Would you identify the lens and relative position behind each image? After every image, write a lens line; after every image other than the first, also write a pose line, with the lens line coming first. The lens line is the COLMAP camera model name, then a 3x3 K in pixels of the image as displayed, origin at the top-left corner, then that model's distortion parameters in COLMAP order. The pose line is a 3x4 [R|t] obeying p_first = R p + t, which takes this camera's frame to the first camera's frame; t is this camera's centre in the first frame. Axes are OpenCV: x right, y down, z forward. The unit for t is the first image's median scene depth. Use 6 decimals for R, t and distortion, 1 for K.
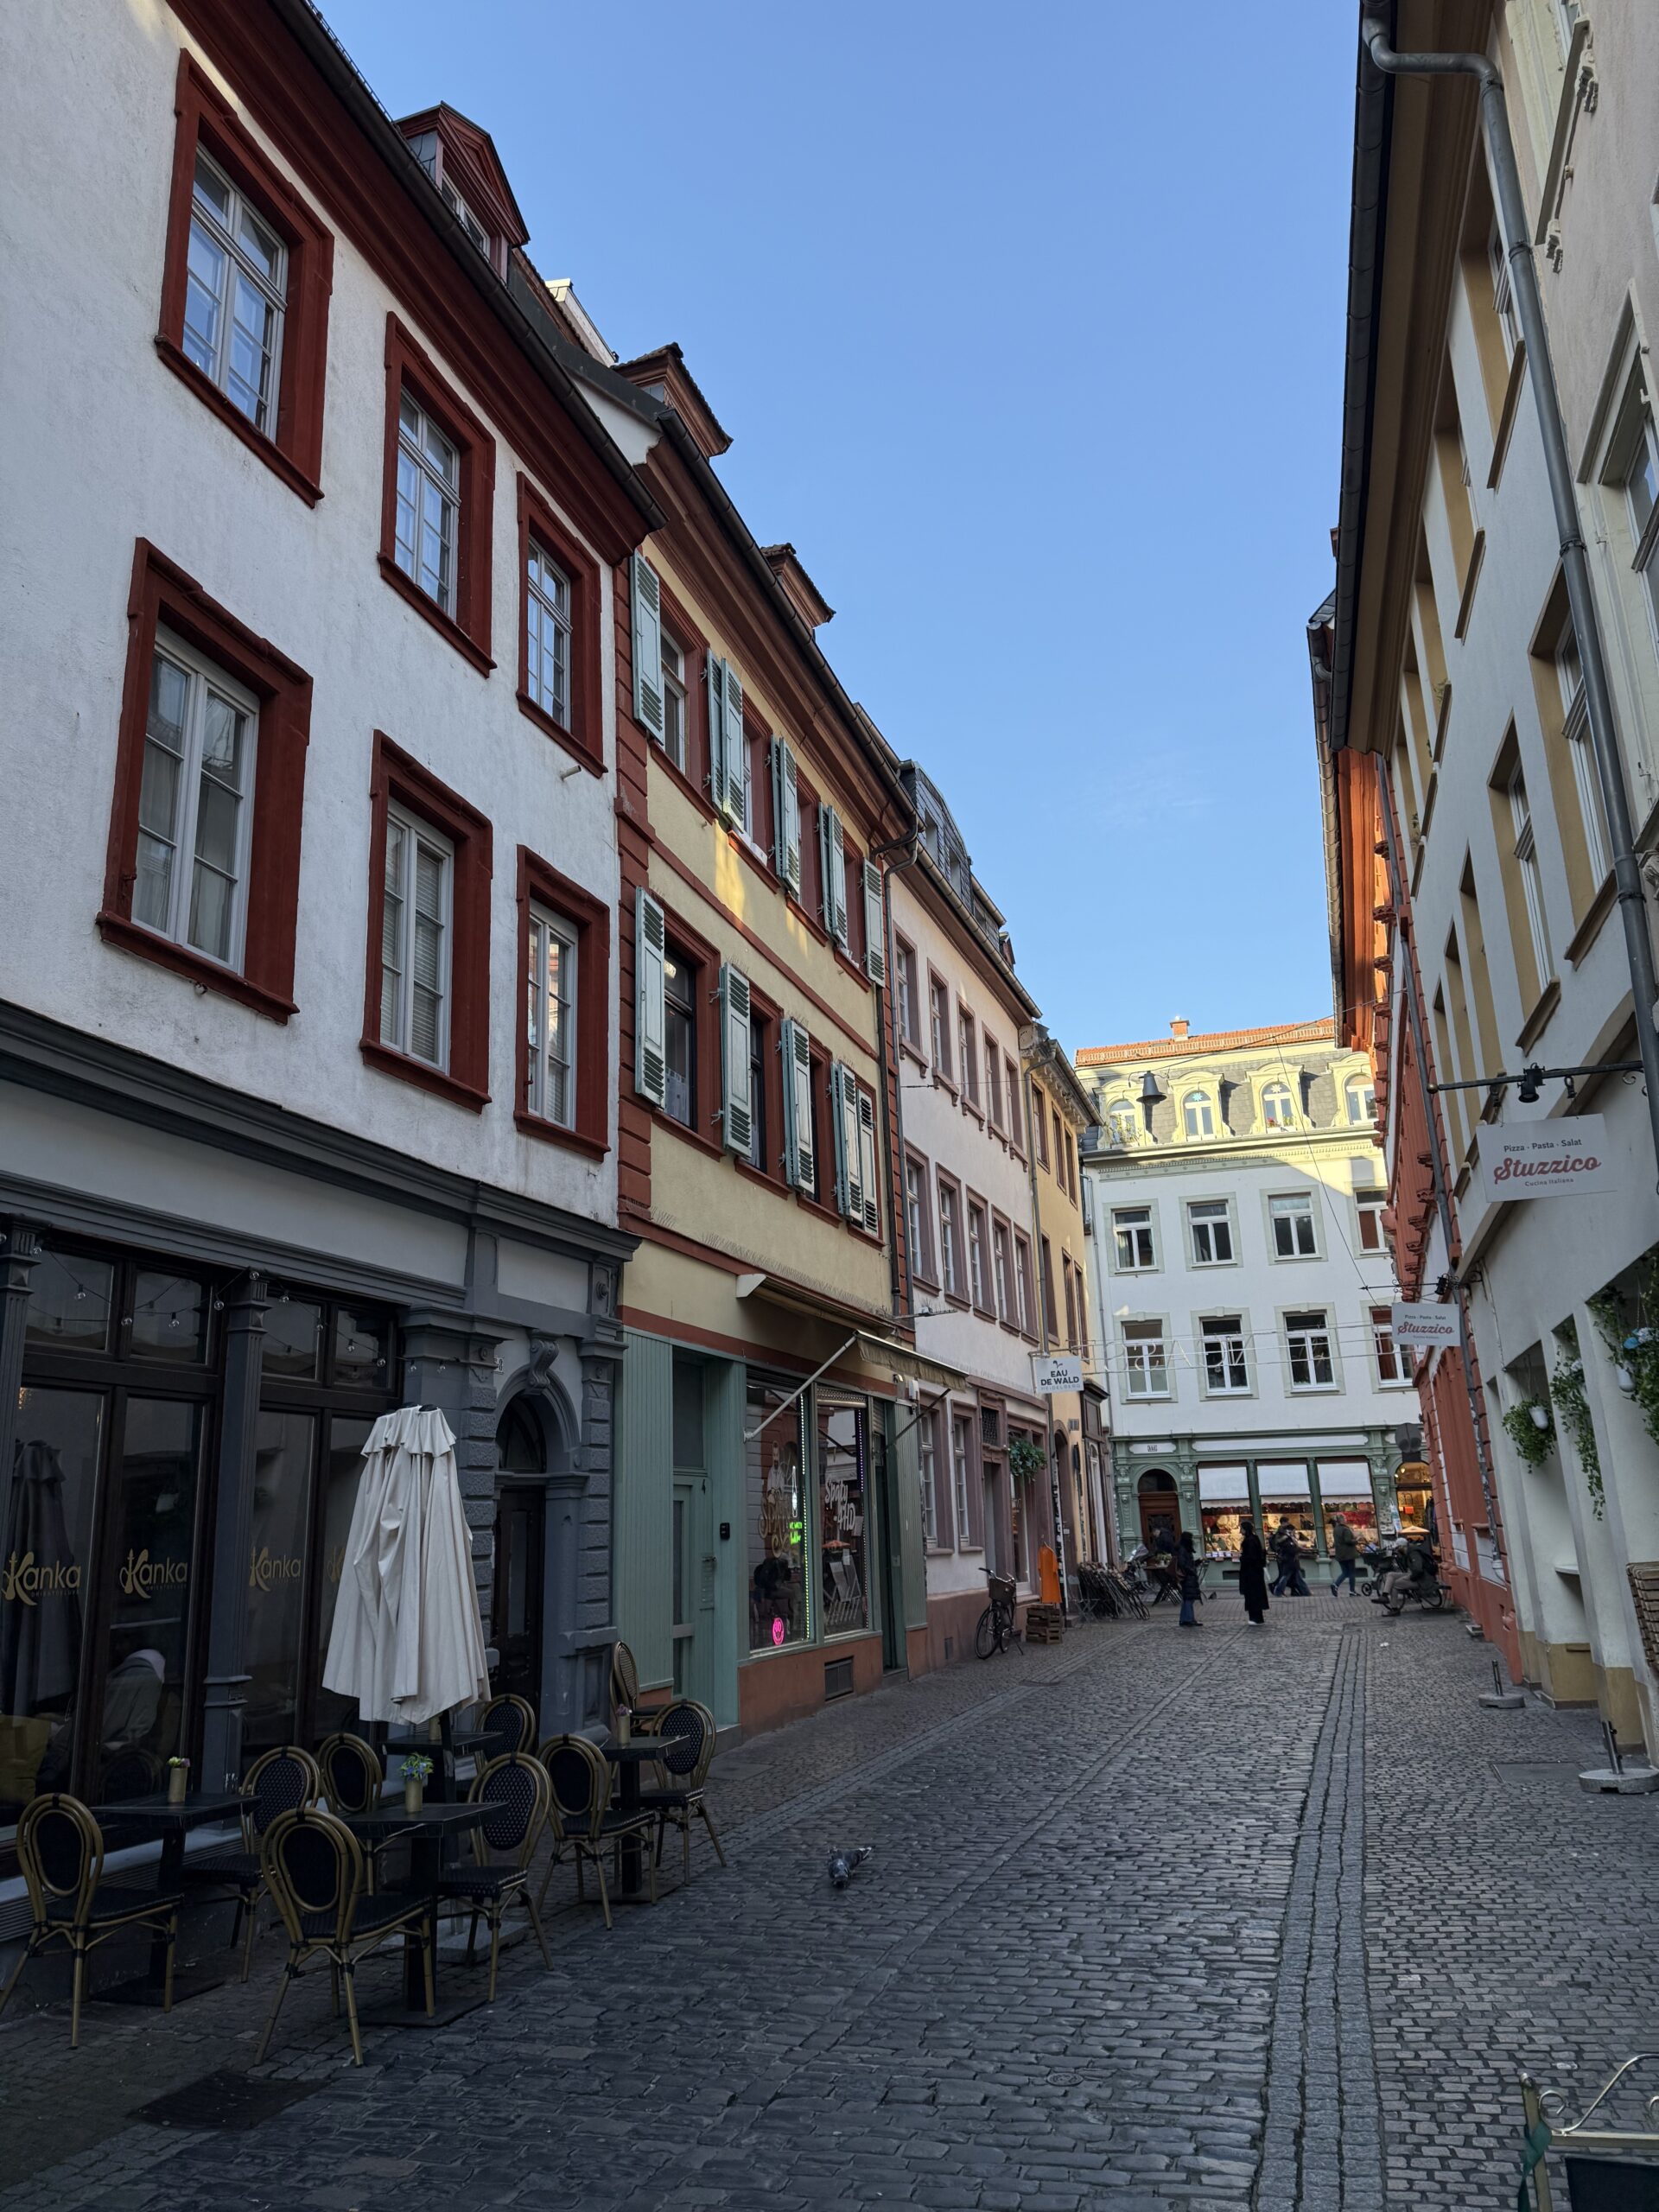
lens RADIAL K [[1528.1, 0, 815.2], [0, 1528.1, 1111.9], [0, 0, 1]] dist [0.165799, -0.316921]
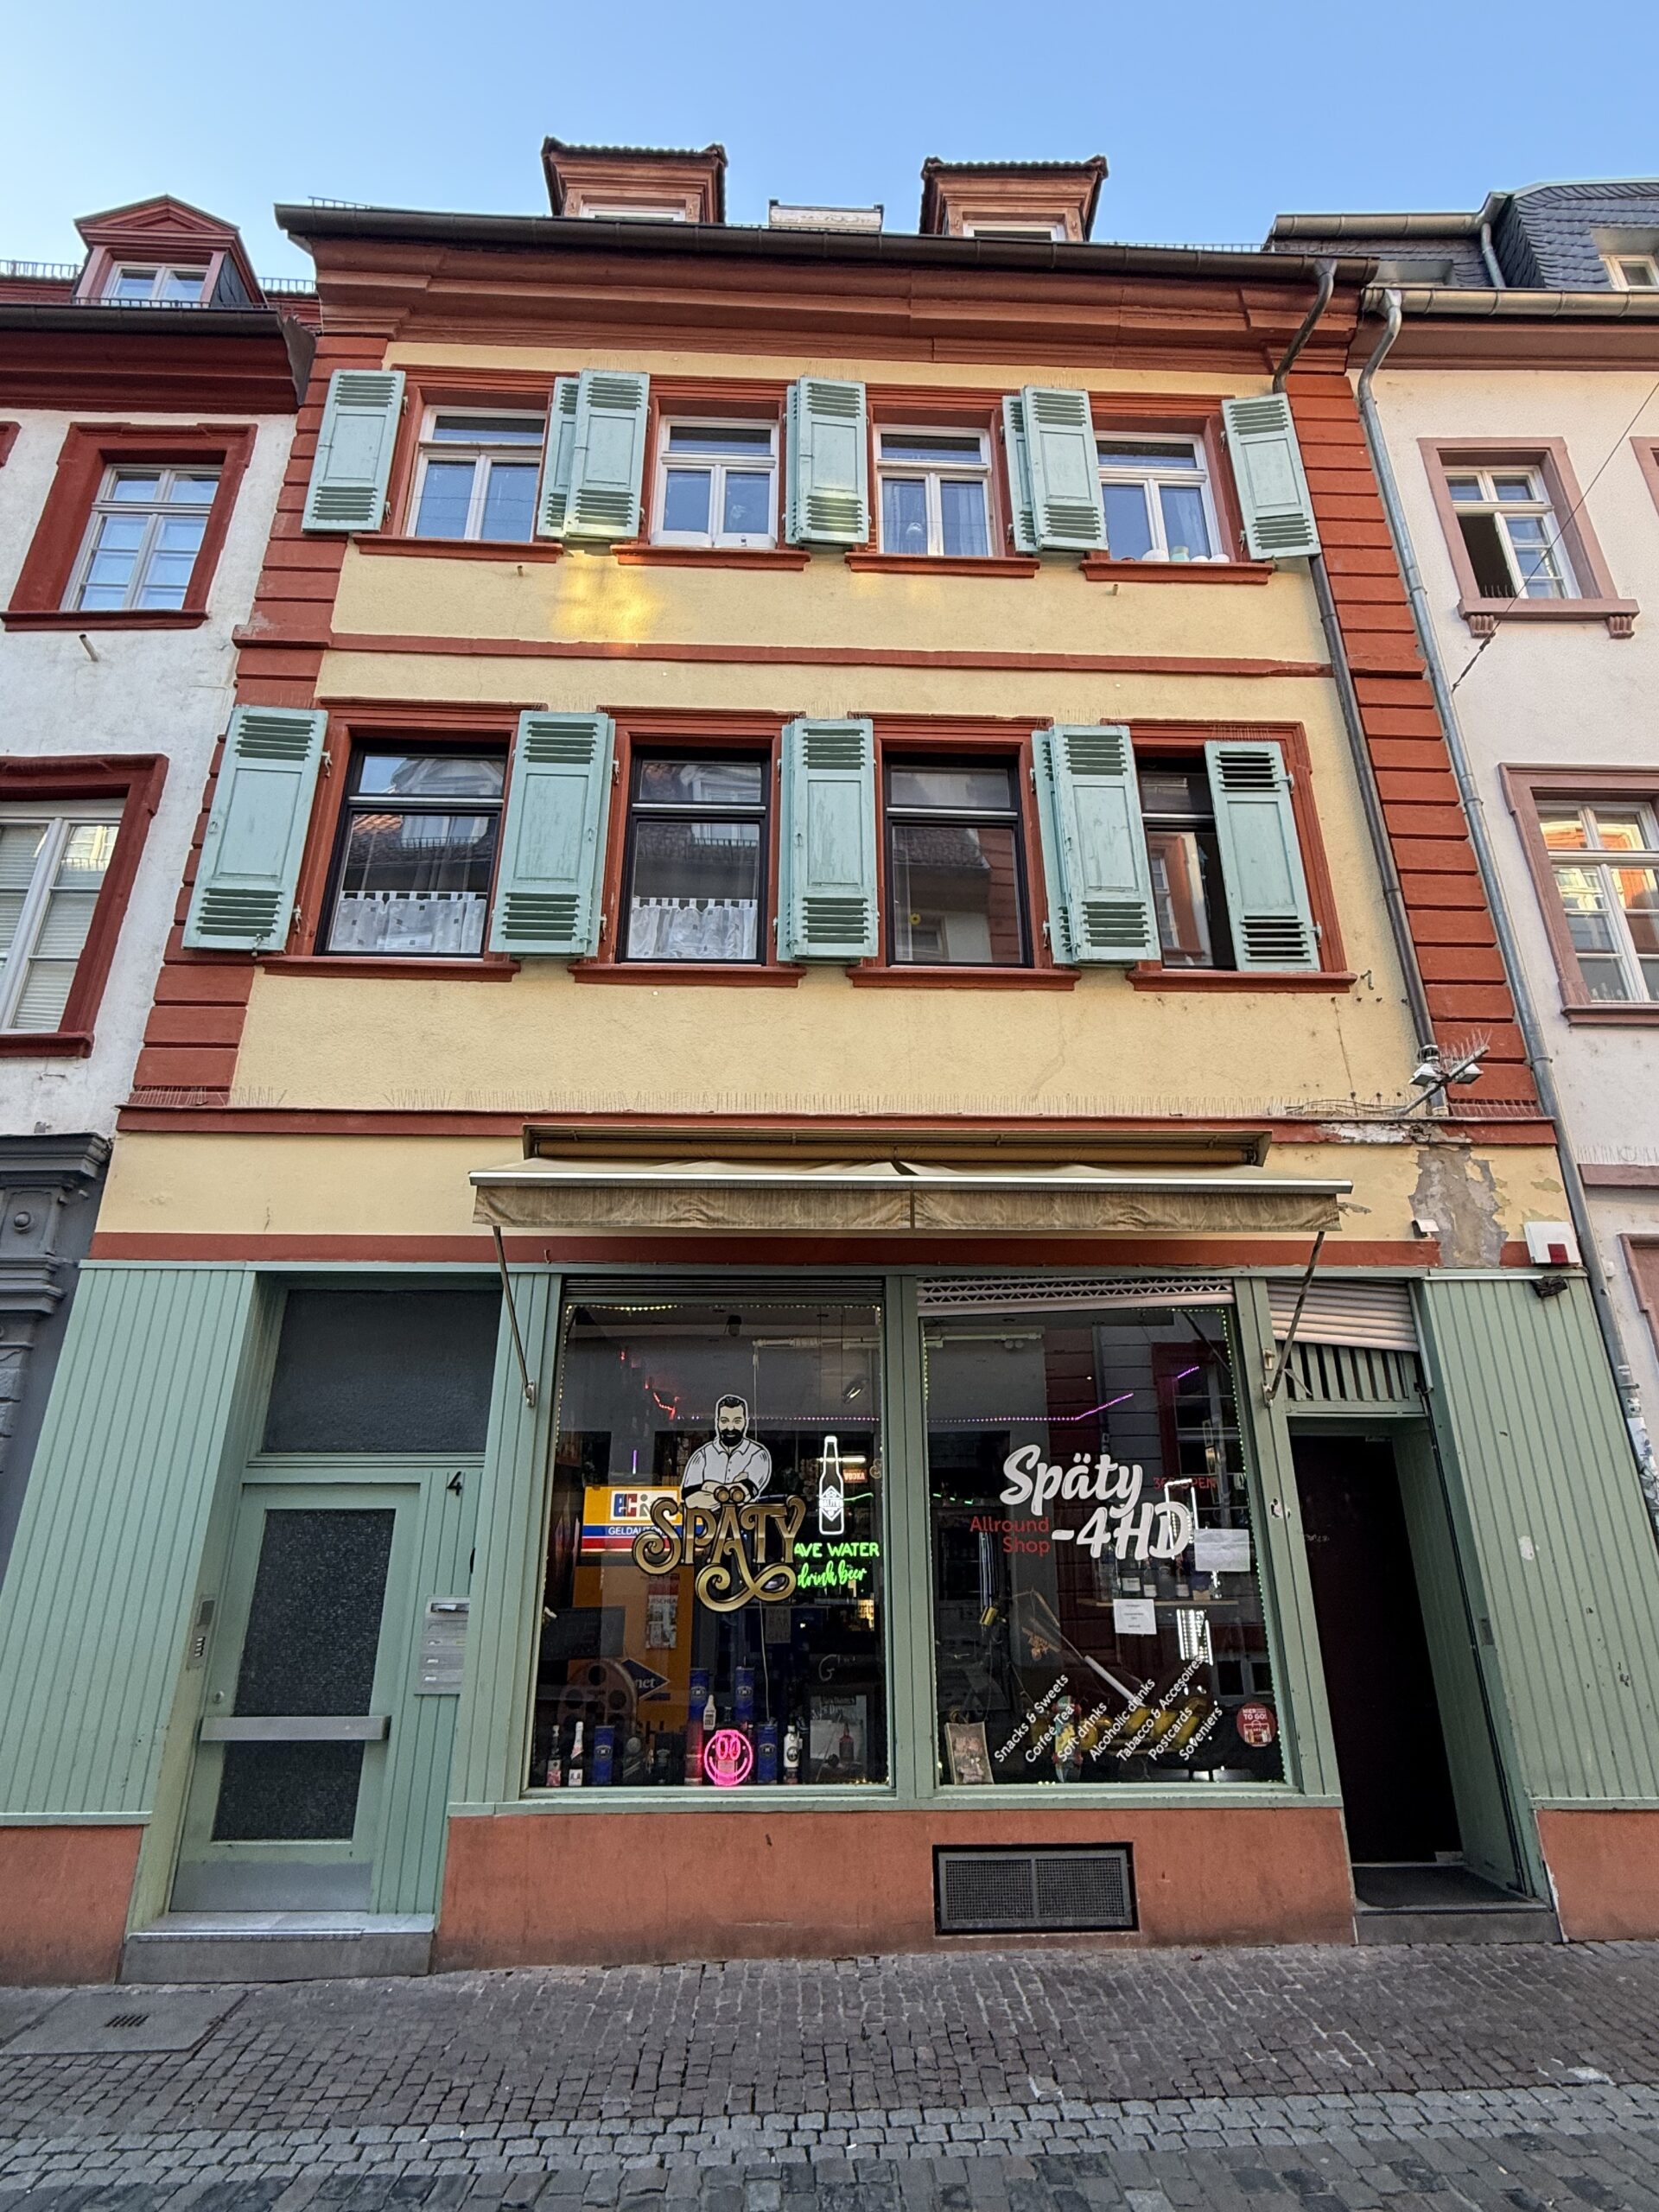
lens RADIAL K [[1097.4, 0, 832.9], [0, 1097.4, 1128.6], [0, 0, 1]] dist [0.000239, -0.000921]
pose [[0.360893, -0.304666, -0.881439, 0.281531], [0.242457, 0.943286, -0.226773, 0.170873], [0.900539, -0.131870, 0.414294, 0.679318]]
